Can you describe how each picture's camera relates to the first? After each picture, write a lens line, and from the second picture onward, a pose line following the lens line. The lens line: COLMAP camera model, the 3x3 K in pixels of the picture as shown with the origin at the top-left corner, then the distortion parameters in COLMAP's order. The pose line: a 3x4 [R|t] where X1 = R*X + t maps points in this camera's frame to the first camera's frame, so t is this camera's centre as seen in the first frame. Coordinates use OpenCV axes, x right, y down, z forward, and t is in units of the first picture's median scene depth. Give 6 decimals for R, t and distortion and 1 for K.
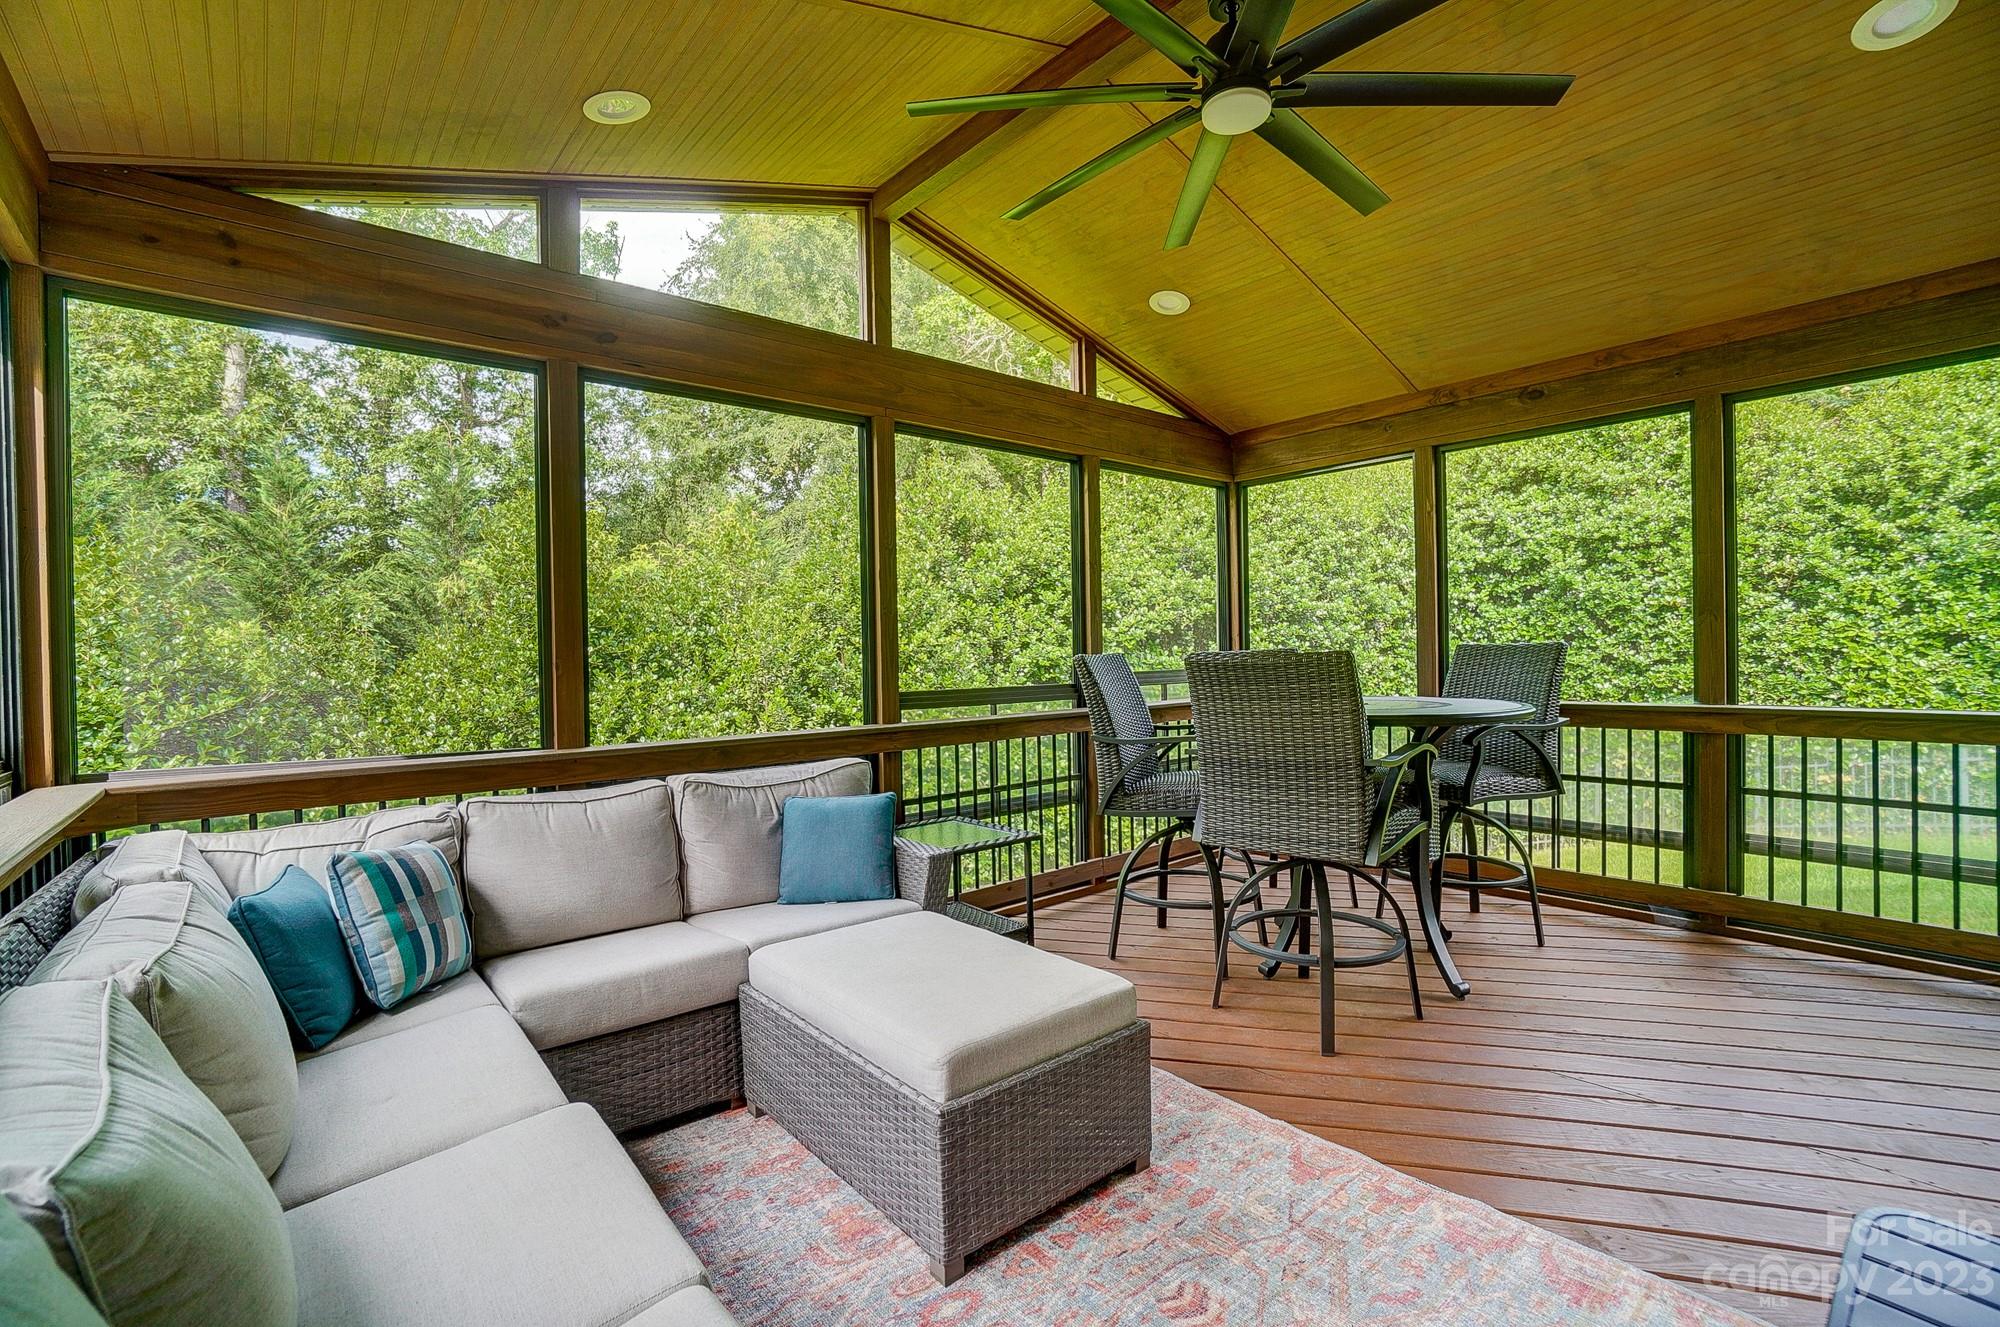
lens RADIAL K [[895.7, 0, 988.0], [0, 895.7, 659.1], [0, 0, 1]] dist [-0.046192, 0.013431]
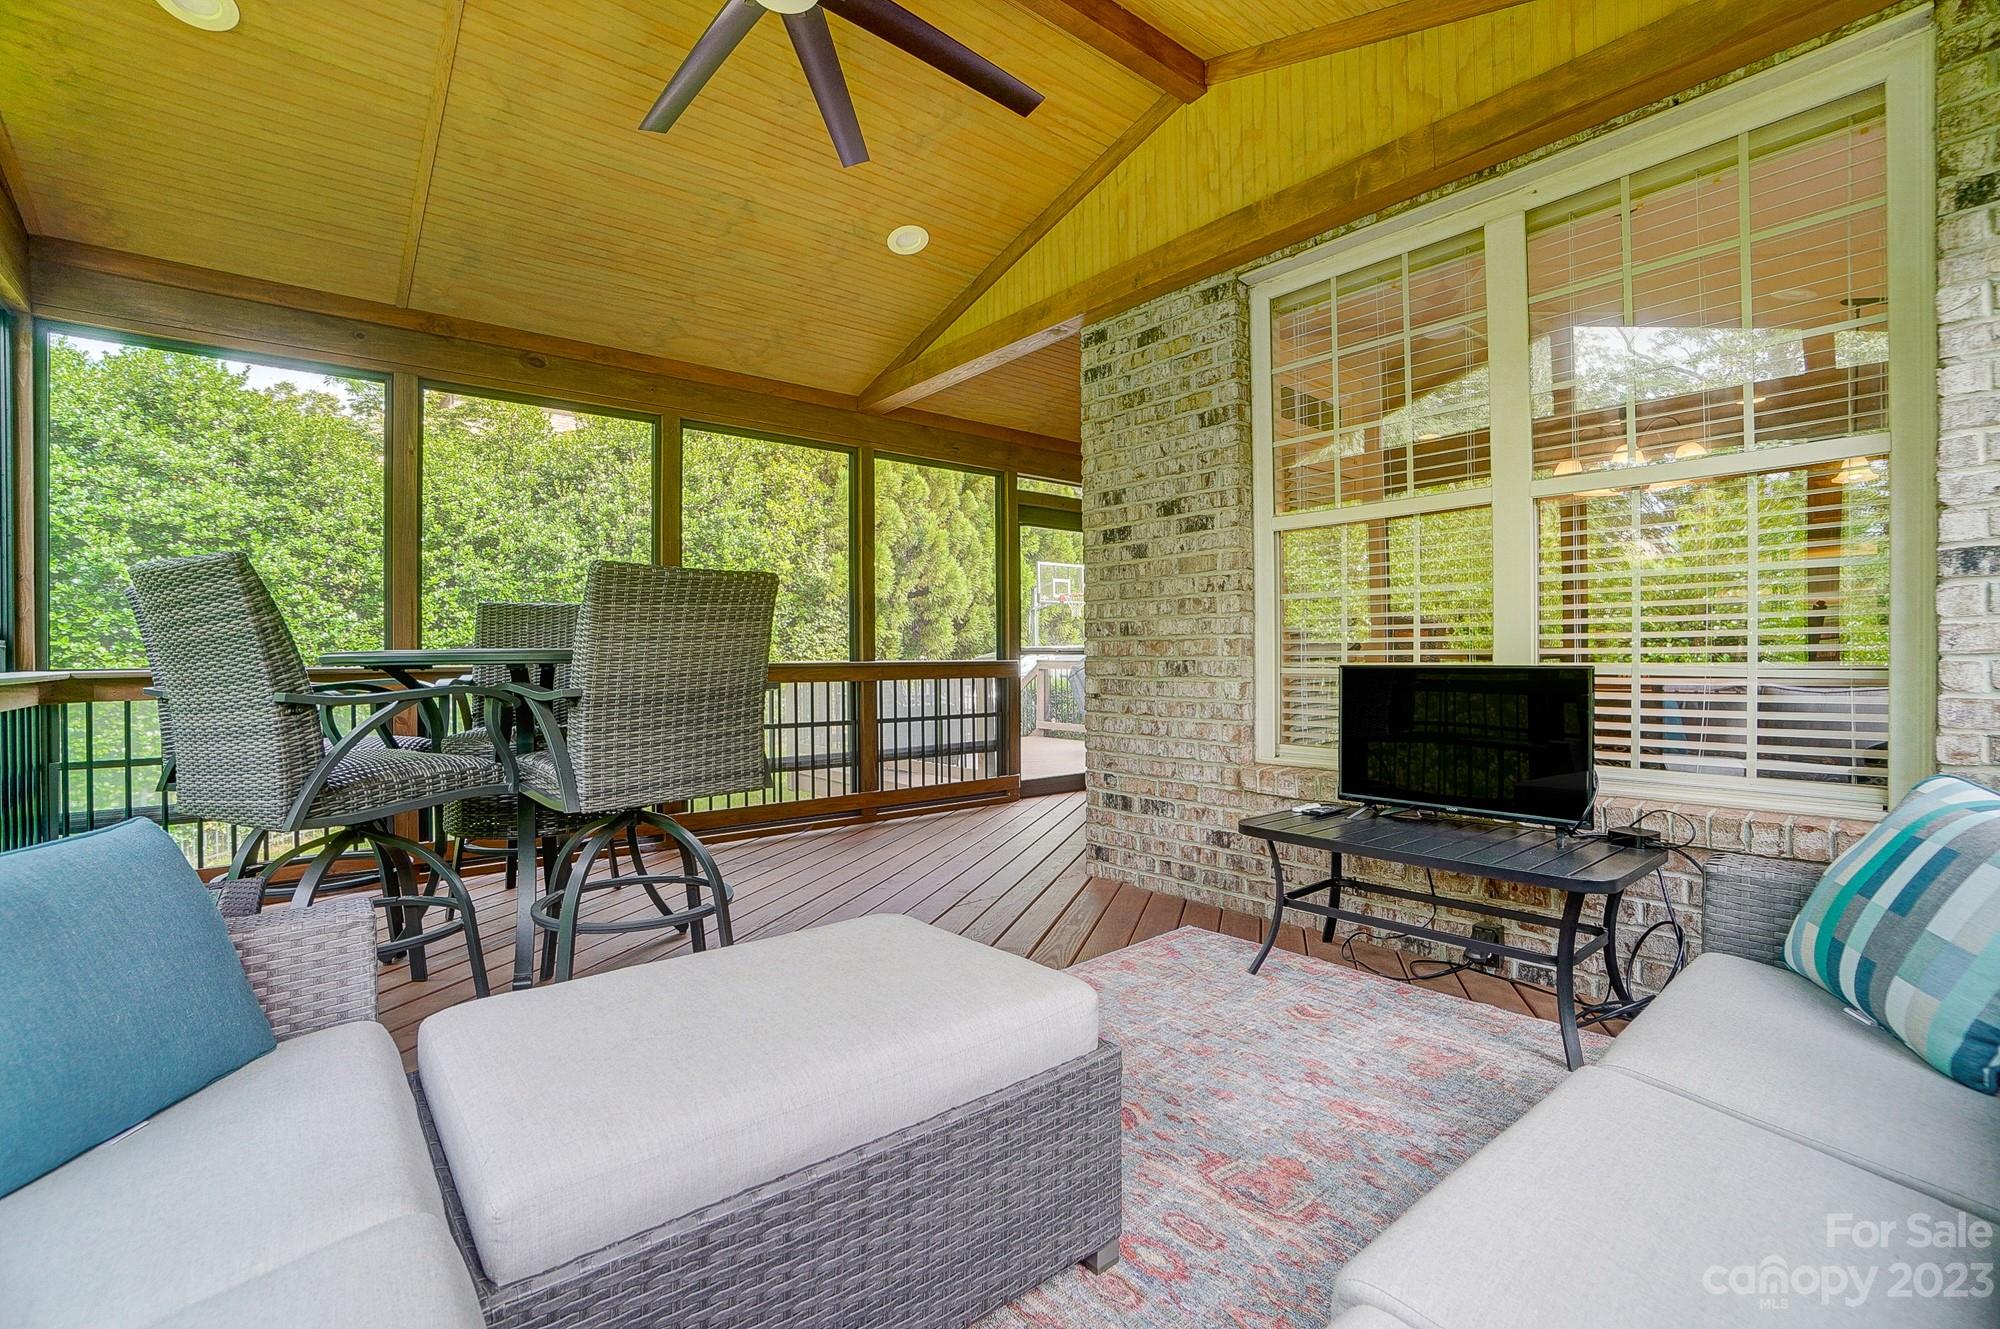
lens RADIAL K [[895.7, 0, 993.1], [0, 895.7, 665.1], [0, 0, 1]] dist [-0.046192, 0.013431]
pose [[0.045658, 0.009360, 0.998913, -0.138134], [0.006287, 0.999934, -0.009657, 0.015991], [-0.998937, 0.006721, 0.045596, 0.158710]]
